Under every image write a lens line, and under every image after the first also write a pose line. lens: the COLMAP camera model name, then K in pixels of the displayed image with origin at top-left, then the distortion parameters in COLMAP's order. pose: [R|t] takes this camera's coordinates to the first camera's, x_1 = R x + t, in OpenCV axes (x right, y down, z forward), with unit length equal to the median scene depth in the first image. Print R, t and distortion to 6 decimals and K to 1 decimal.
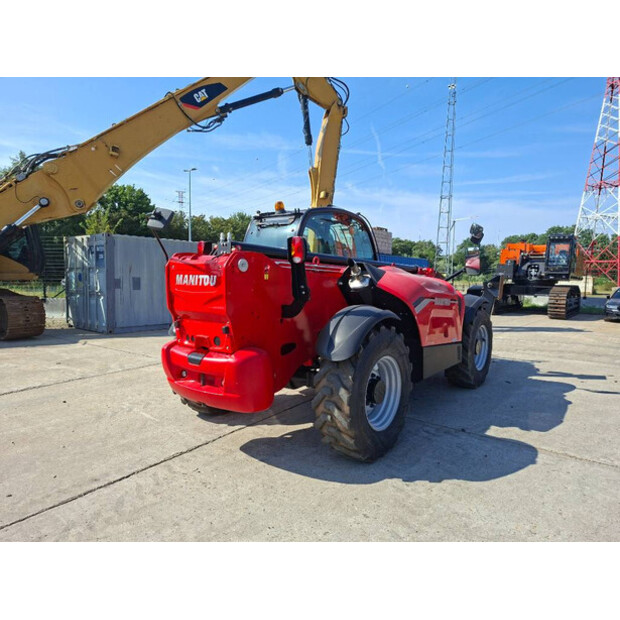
lens RADIAL K [[427.0, 0, 307.0], [0, 427.0, 320.7], [0, 0, 1]] dist [0.072255, -0.082300]
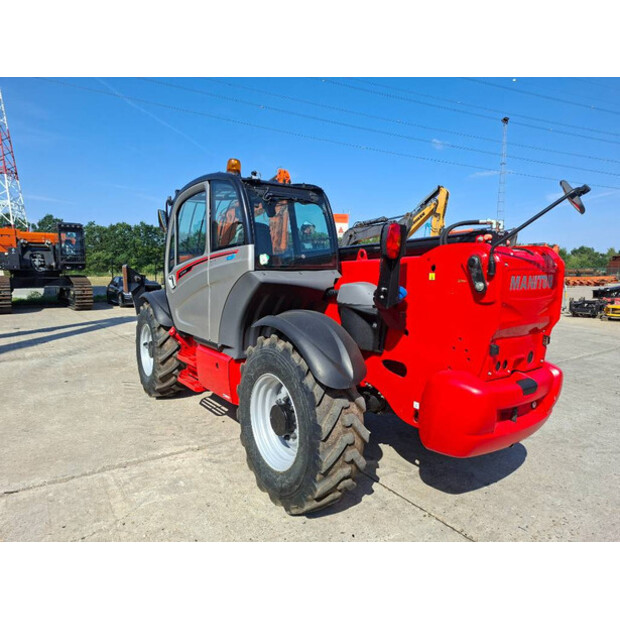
lens RADIAL K [[427.0, 0, 307.0], [0, 427.0, 320.7], [0, 0, 1]] dist [0.072255, -0.082300]
pose [[0.314300, -0.124998, 0.941059, -0.798126], [0.100422, 0.990109, 0.097974, -0.103528], [-0.943997, 0.063710, 0.323744, 0.823913]]
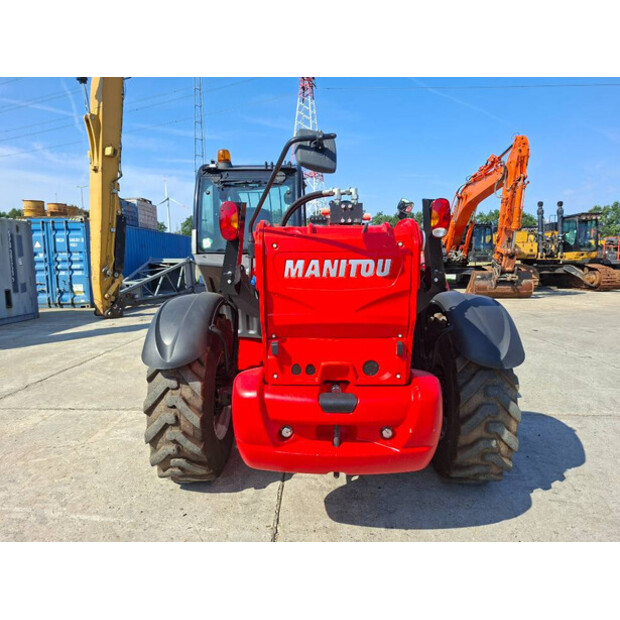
lens RADIAL K [[427.0, 0, 307.0], [0, 427.0, 320.7], [0, 0, 1]] dist [0.072255, -0.082300]
pose [[0.808731, -0.106800, 0.578401, -0.457668], [0.077752, 0.994159, 0.074854, -0.052098], [-0.583017, -0.015565, 0.812311, 0.410653]]
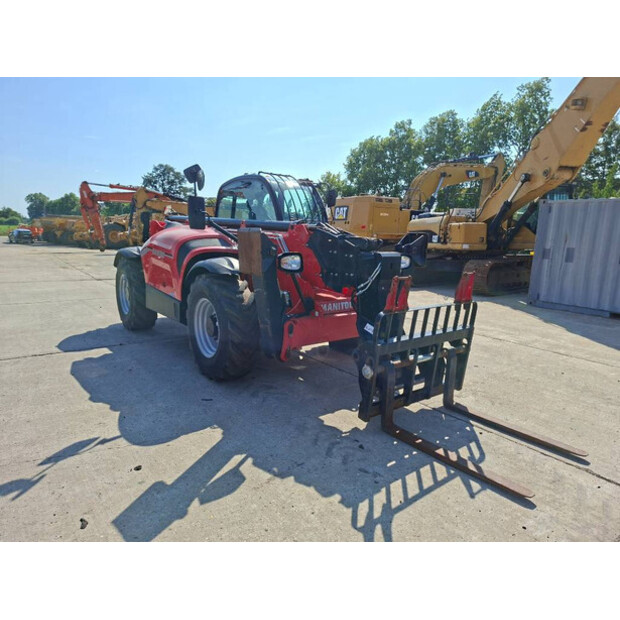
lens RADIAL K [[440.4, 0, 308.7], [0, 440.4, 294.6], [0, 0, 1]] dist [0.077996, -0.090822]
pose [[-0.270106, 0.101288, -0.957488, 1.400940], [-0.134384, 0.980752, 0.141659, -0.155781], [0.953406, 0.166934, -0.251296, 1.745972]]
